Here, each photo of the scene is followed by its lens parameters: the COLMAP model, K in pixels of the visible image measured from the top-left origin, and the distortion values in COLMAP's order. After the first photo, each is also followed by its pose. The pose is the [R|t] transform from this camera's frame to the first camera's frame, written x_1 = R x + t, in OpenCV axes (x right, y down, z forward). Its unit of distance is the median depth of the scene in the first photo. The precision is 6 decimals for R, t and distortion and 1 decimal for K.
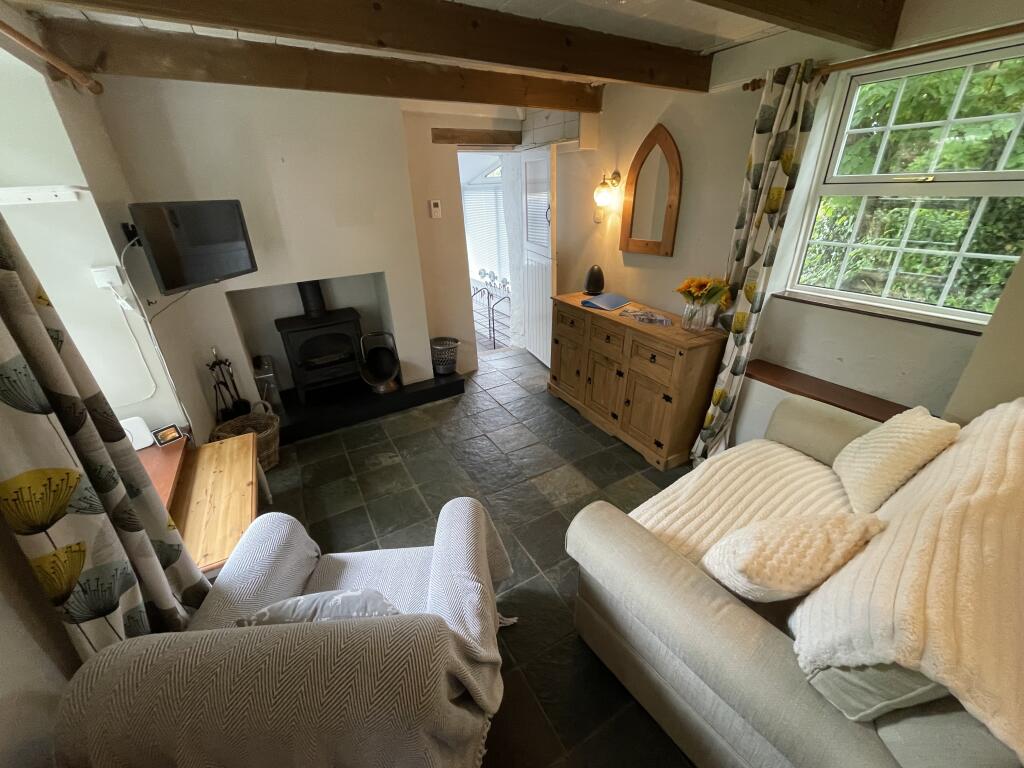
lens RADIAL K [[402.2, 0, 513.3], [0, 402.2, 367.5], [0, 0, 1]] dist [-0.000371, -0.000027]
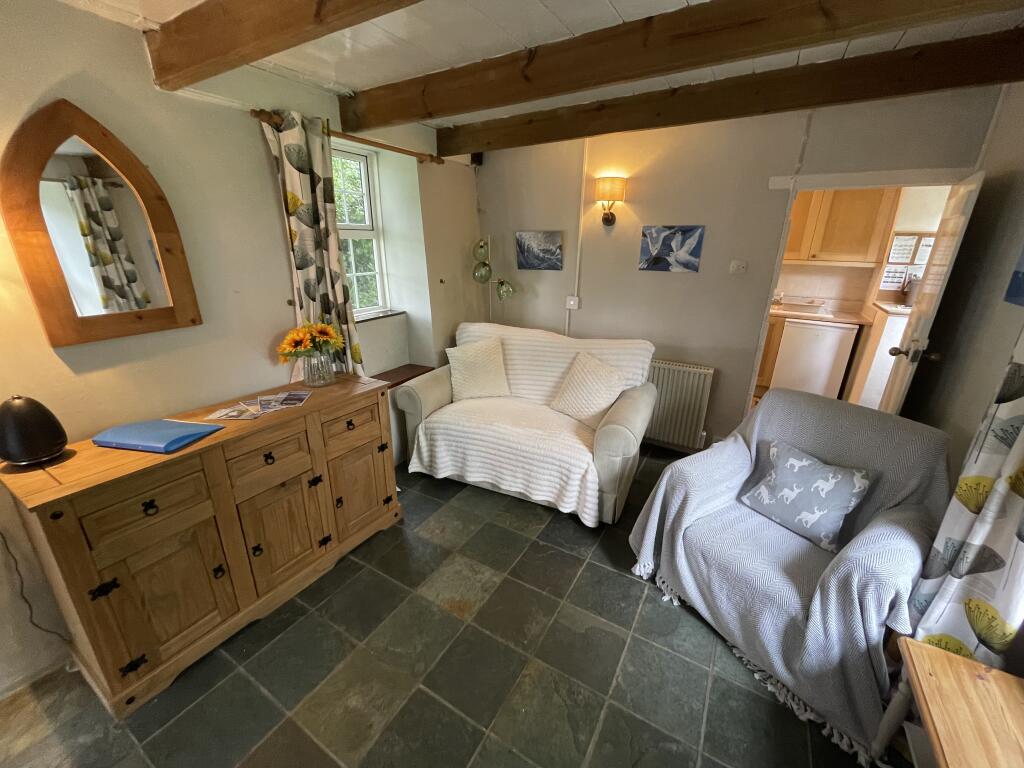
lens RADIAL K [[412.2, 0, 512.0], [0, 412.2, 384.0], [0, 0, 1]] dist [-0.001772, 0.000036]
pose [[-0.480702, -0.265725, 0.835653, -0.445065], [0.362527, 0.807501, 0.465313, -0.326324], [-0.798436, 0.526624, -0.291835, 0.842694]]
